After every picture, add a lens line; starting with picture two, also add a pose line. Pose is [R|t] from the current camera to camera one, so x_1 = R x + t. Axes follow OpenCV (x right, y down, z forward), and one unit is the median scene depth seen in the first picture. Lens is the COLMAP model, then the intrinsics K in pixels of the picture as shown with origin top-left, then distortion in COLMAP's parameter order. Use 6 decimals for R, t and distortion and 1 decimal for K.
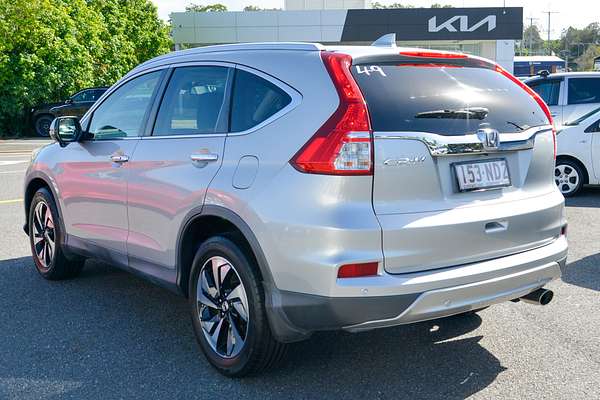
lens RADIAL K [[678.7, 0, 305.3], [0, 678.7, 201.0], [0, 0, 1]] dist [-0.017720, 0.000000]
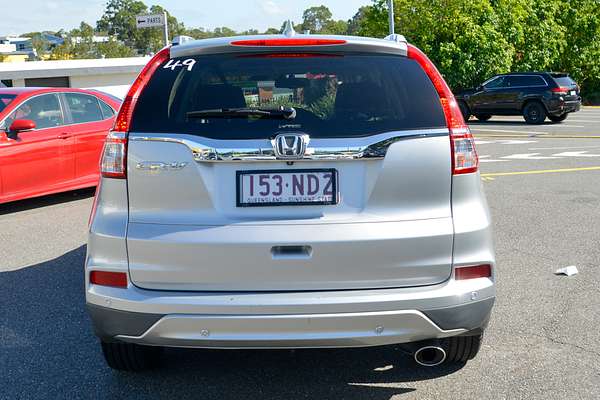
lens RADIAL K [[678.7, 0, 303.2], [0, 678.7, 197.7], [0, 0, 1]] dist [-0.017720, 0.000000]
pose [[0.830833, 0.081767, -0.550482, 0.734476], [-0.073504, 0.996605, 0.037093, -0.058475], [0.551646, 0.009645, 0.834023, 0.323775]]
